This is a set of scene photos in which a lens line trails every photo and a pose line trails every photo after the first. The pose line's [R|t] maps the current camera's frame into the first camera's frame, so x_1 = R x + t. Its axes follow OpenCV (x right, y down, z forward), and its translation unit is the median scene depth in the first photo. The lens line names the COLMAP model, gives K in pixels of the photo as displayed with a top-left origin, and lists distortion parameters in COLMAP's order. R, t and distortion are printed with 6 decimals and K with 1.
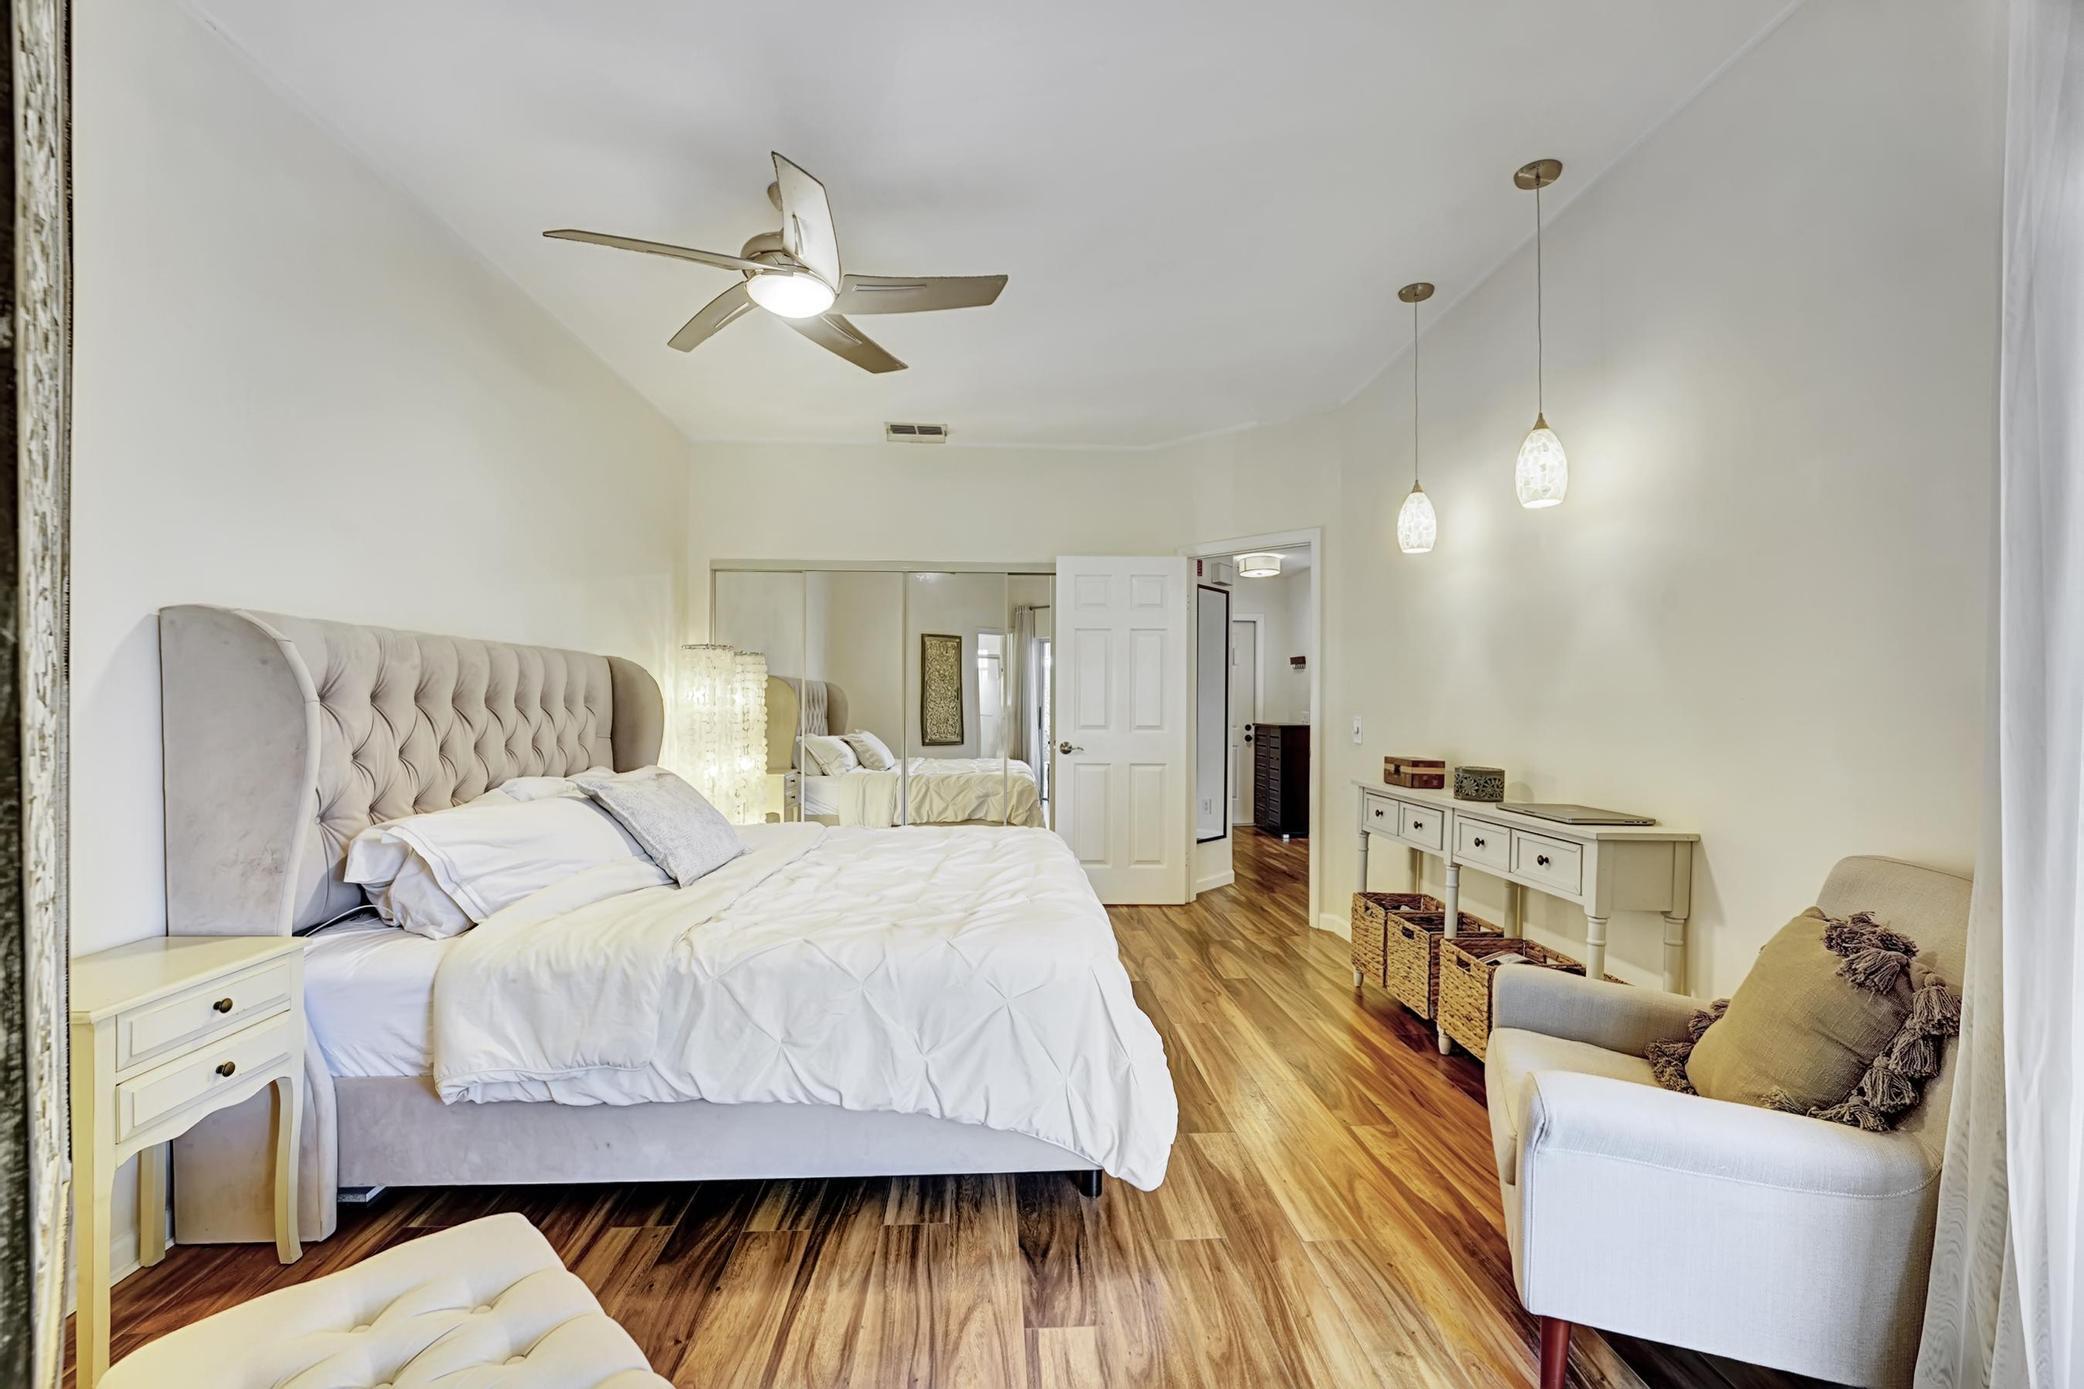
lens RADIAL K [[861.6, 0, 1037.8], [0, 861.6, 703.6], [0, 0, 1]] dist [-0.020842, 0.000045]
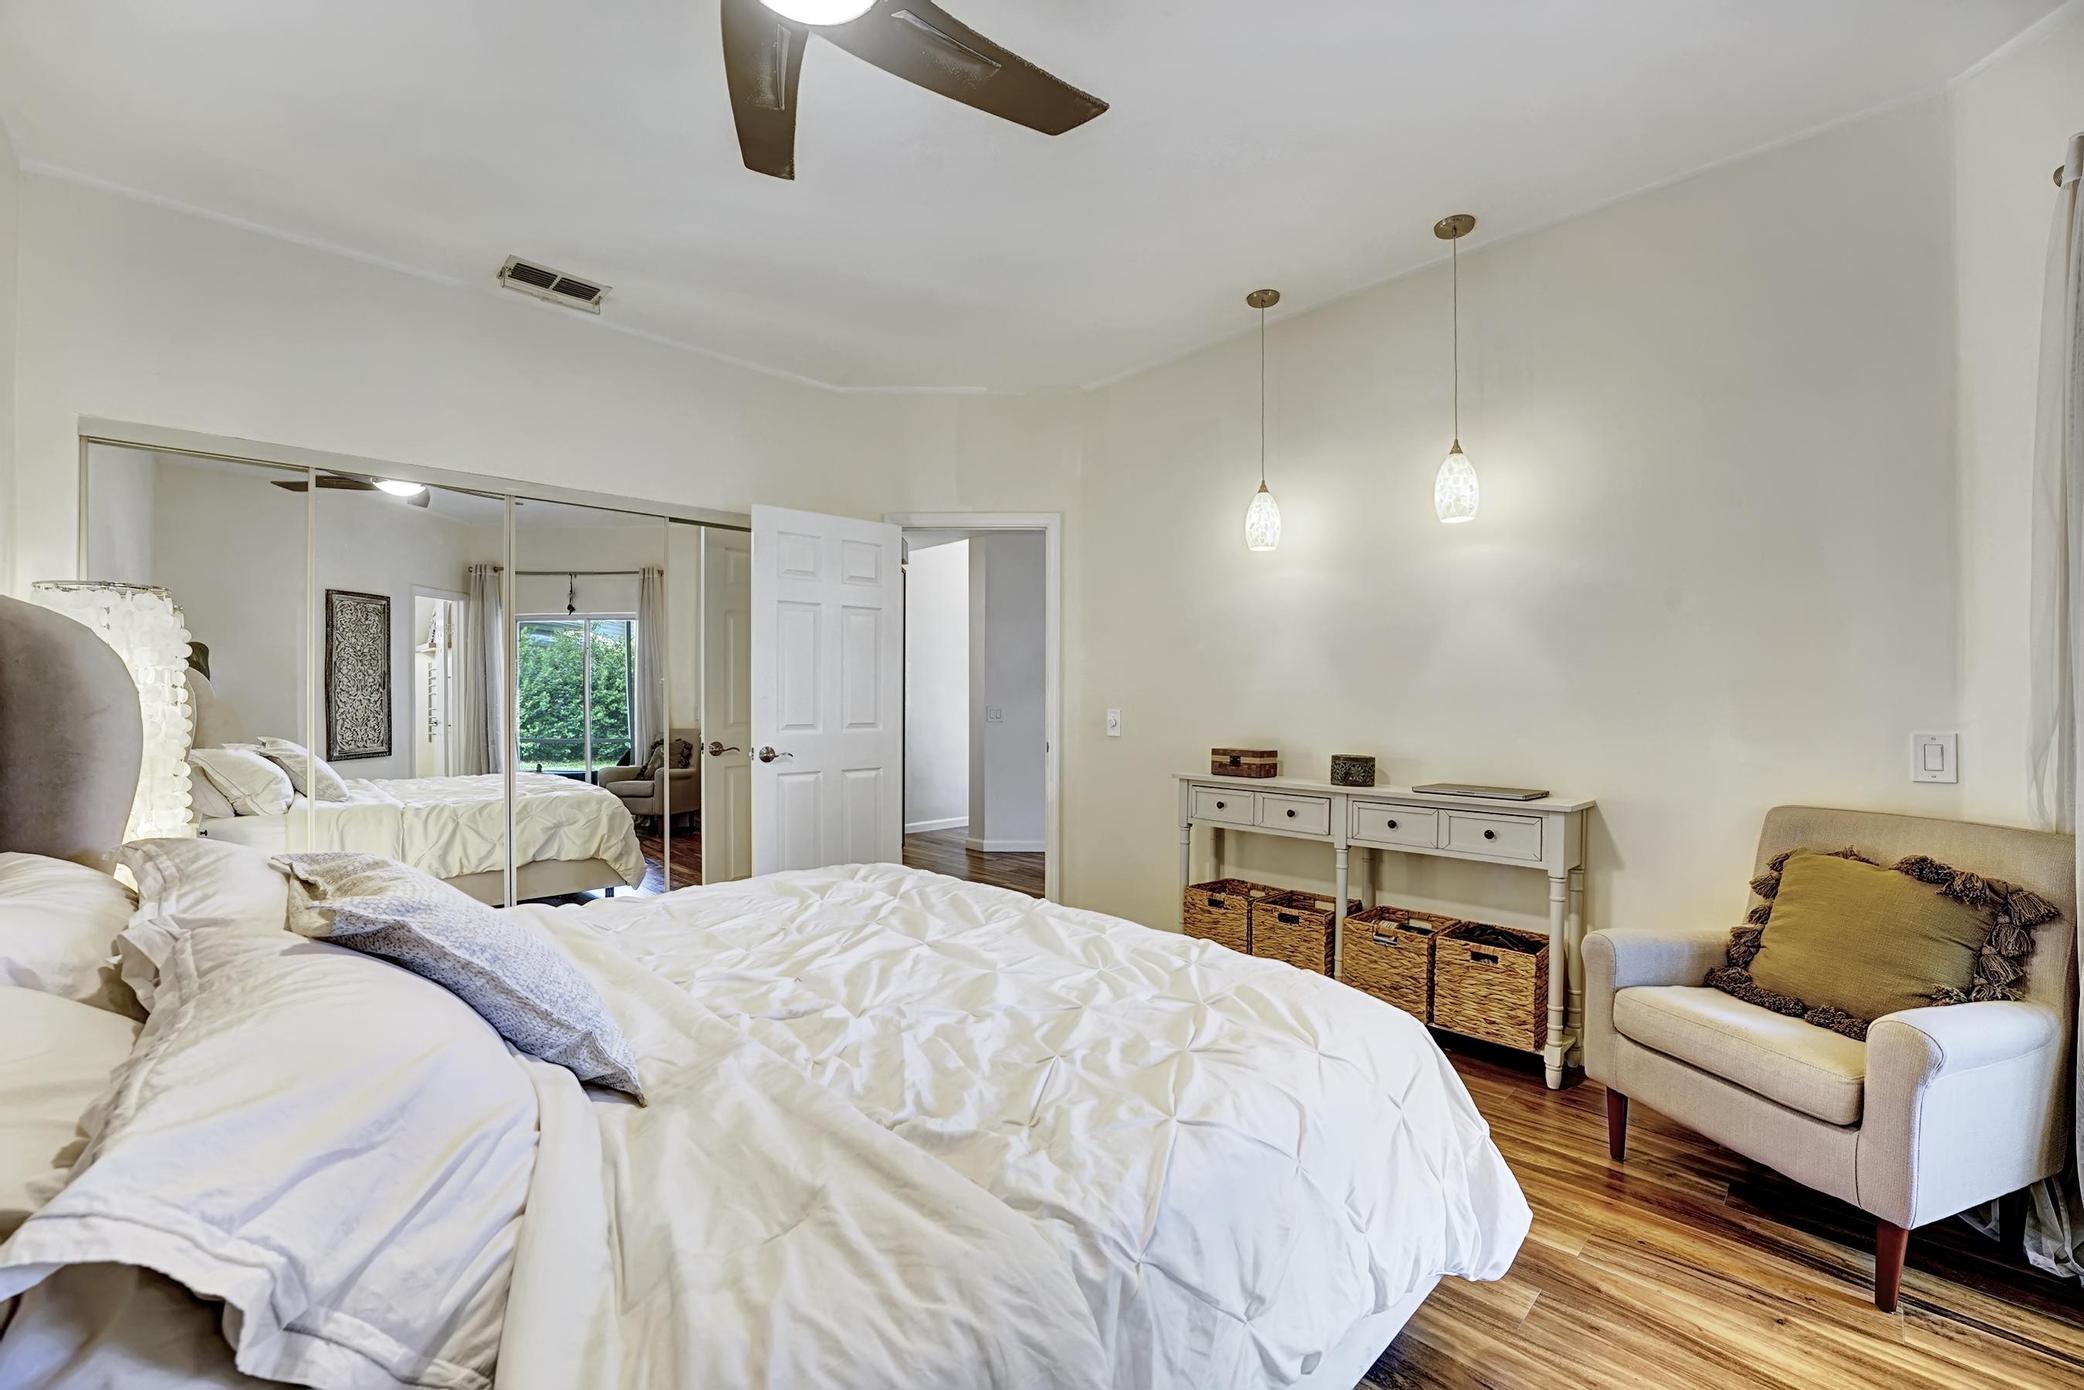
lens RADIAL K [[856.7, 0, 1063.0], [0, 856.7, 702.9], [0, 0, 1]] dist [-0.021809, 0.000371]
pose [[0.747751, -0.009038, 0.663917, -0.406085], [0.002822, 0.999942, 0.010434, -0.003552], [-0.663973, -0.005928, 0.747733, 0.368559]]
